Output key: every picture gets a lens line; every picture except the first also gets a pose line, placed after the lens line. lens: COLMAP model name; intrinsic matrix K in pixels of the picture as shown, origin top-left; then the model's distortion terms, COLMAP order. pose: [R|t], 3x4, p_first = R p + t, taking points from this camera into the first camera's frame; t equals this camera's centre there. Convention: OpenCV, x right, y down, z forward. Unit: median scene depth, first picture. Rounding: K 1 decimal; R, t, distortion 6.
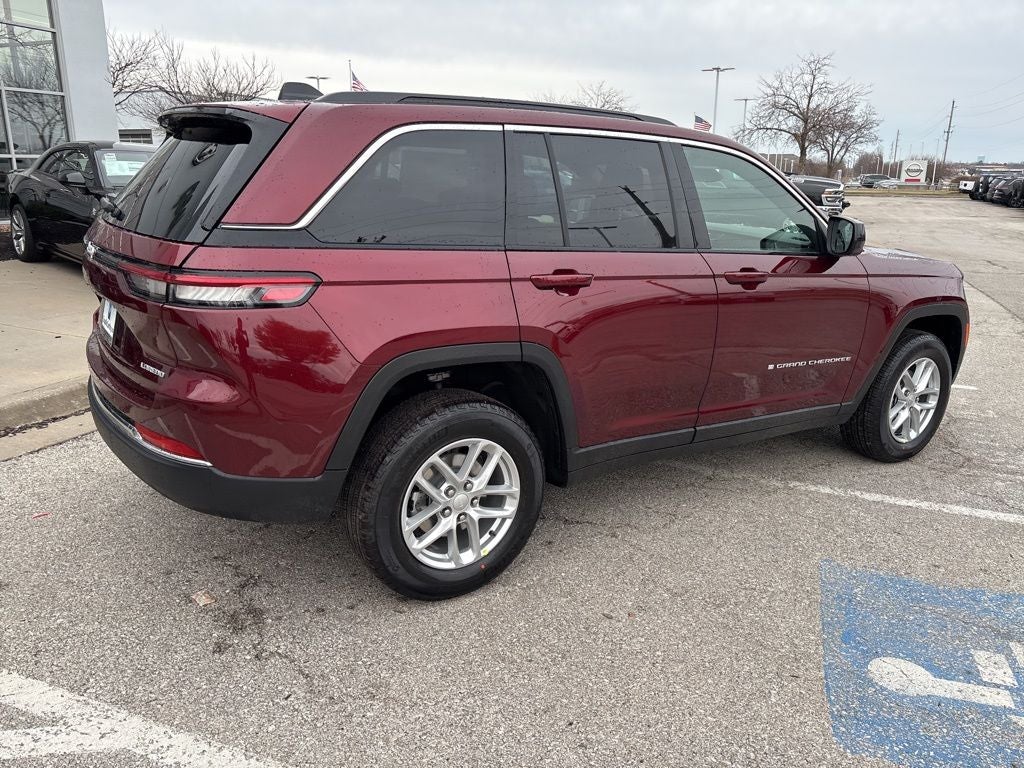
lens RADIAL K [[767.8, 0, 510.9], [0, 767.8, 390.8], [0, 0, 1]] dist [0.067232, -0.082671]
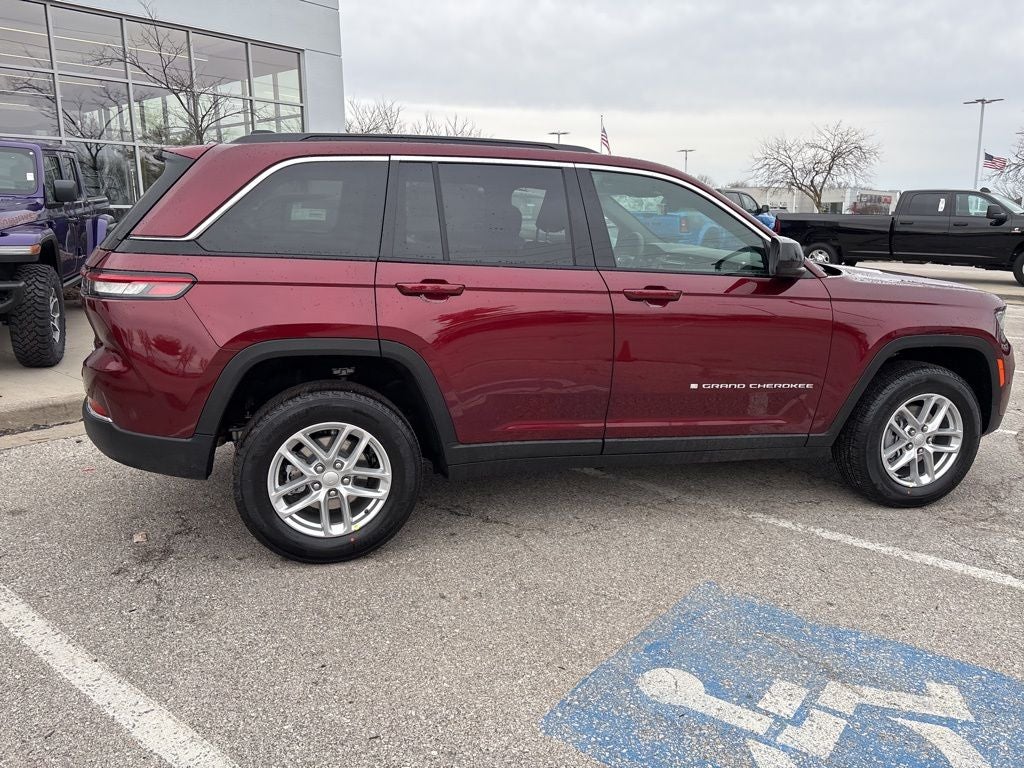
lens RADIAL K [[769.8, 0, 510.7], [0, 769.8, 377.8], [0, 0, 1]] dist [0.057920, -0.070999]
pose [[0.949793, 0.047681, -0.309225, 0.520580], [-0.070903, 0.995409, -0.064293, 0.048965], [0.304740, 0.082990, 0.948813, -0.021807]]
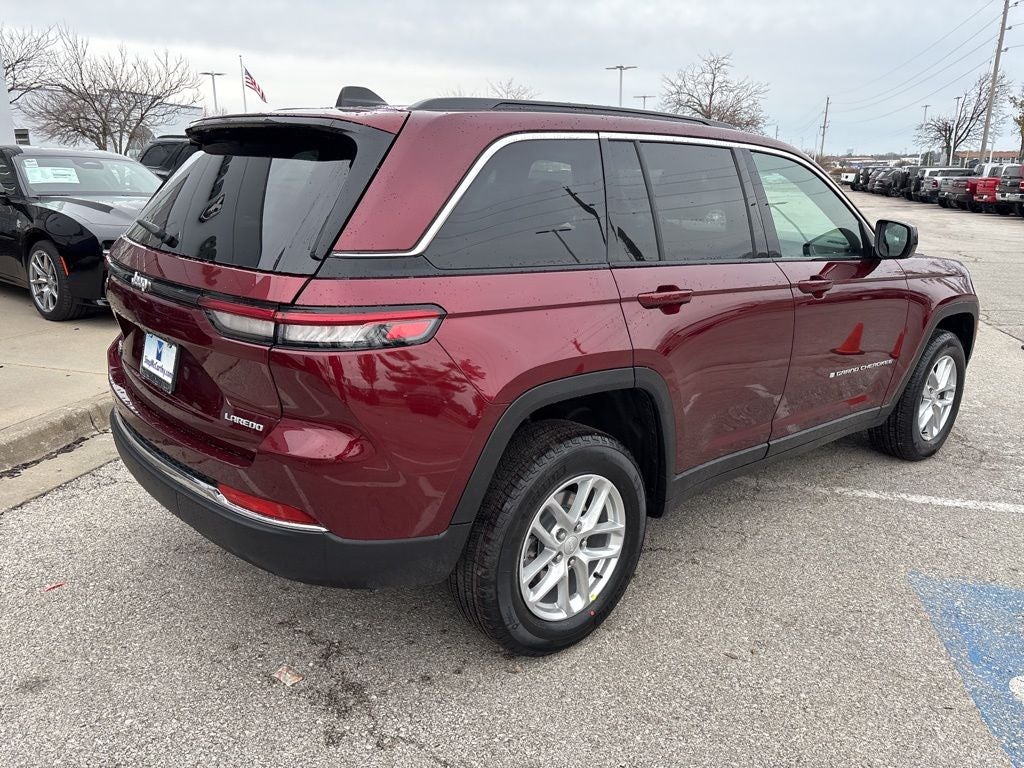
lens RADIAL K [[769.8, 0, 510.7], [0, 769.8, 377.8], [0, 0, 1]] dist [0.057920, -0.070999]
pose [[0.991840, -0.044429, 0.119500, -0.229006], [0.045803, 0.998912, -0.008775, -0.046583], [-0.118980, 0.014177, 0.992795, 0.095490]]
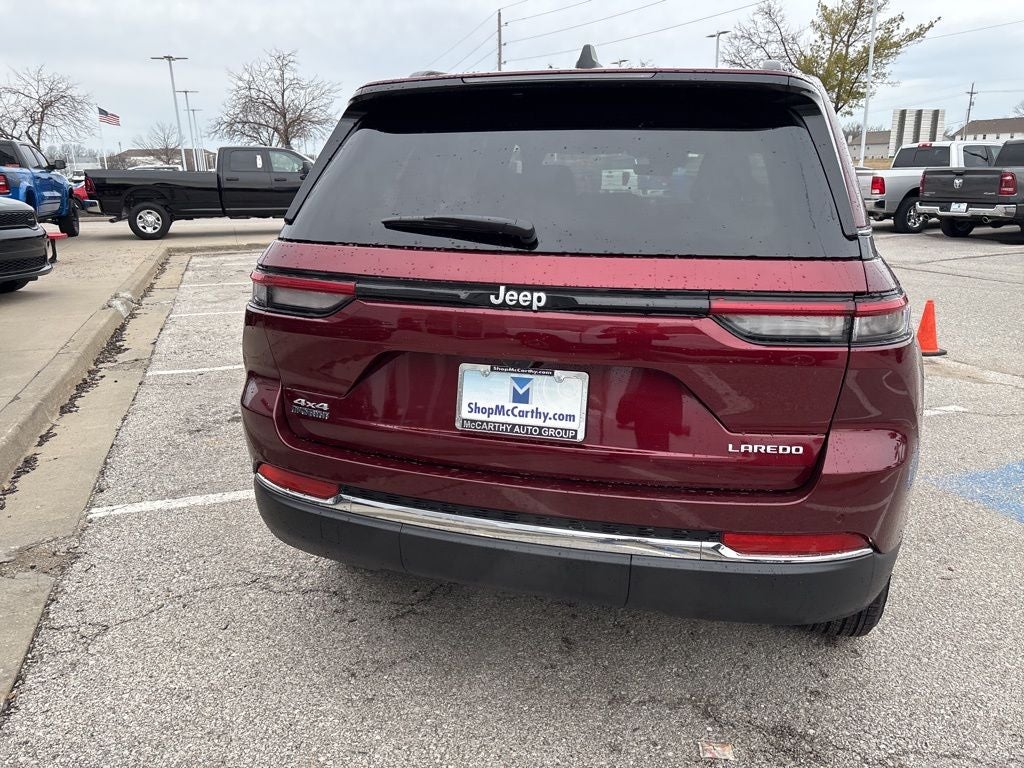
lens RADIAL K [[769.8, 0, 510.7], [0, 769.8, 377.8], [0, 0, 1]] dist [0.057920, -0.070999]
pose [[0.765459, -0.194759, 0.613304, -0.888220], [0.200632, 0.977821, 0.060108, -0.149570], [-0.611408, 0.077038, 0.787557, 0.499262]]
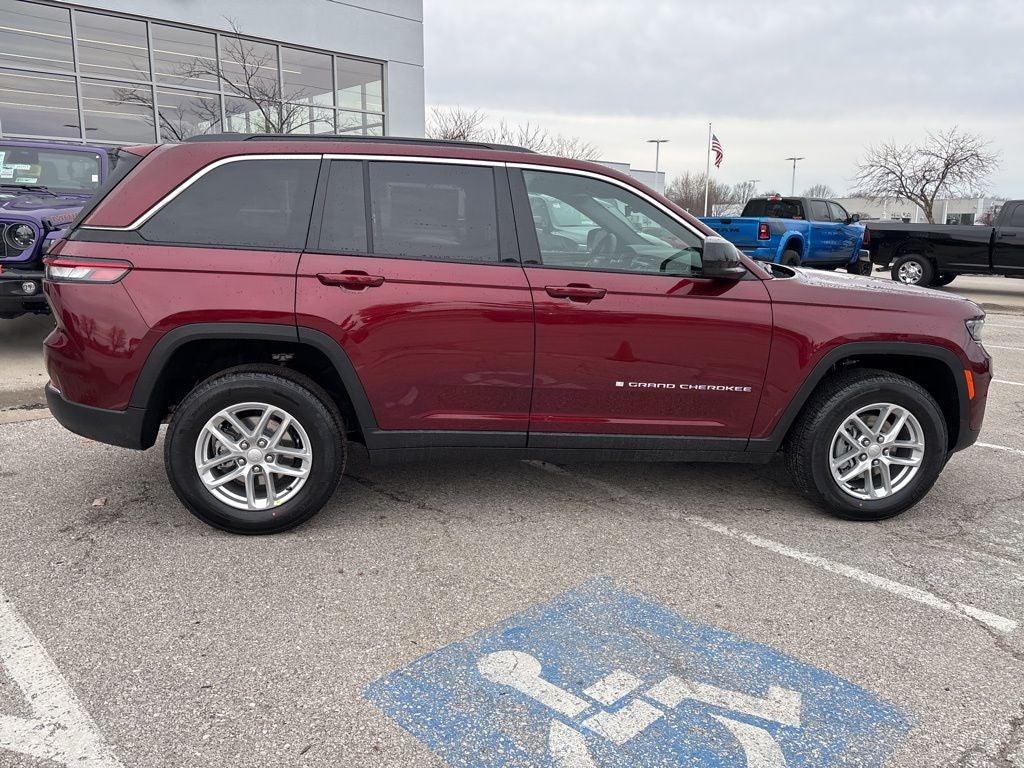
lens RADIAL K [[769.8, 0, 510.7], [0, 769.8, 377.8], [0, 0, 1]] dist [0.057920, -0.070999]
pose [[0.898836, 0.079100, -0.431088, 0.794772], [-0.117032, 0.991182, -0.062146, 0.049855], [0.422371, 0.106311, 0.900167, 0.048717]]
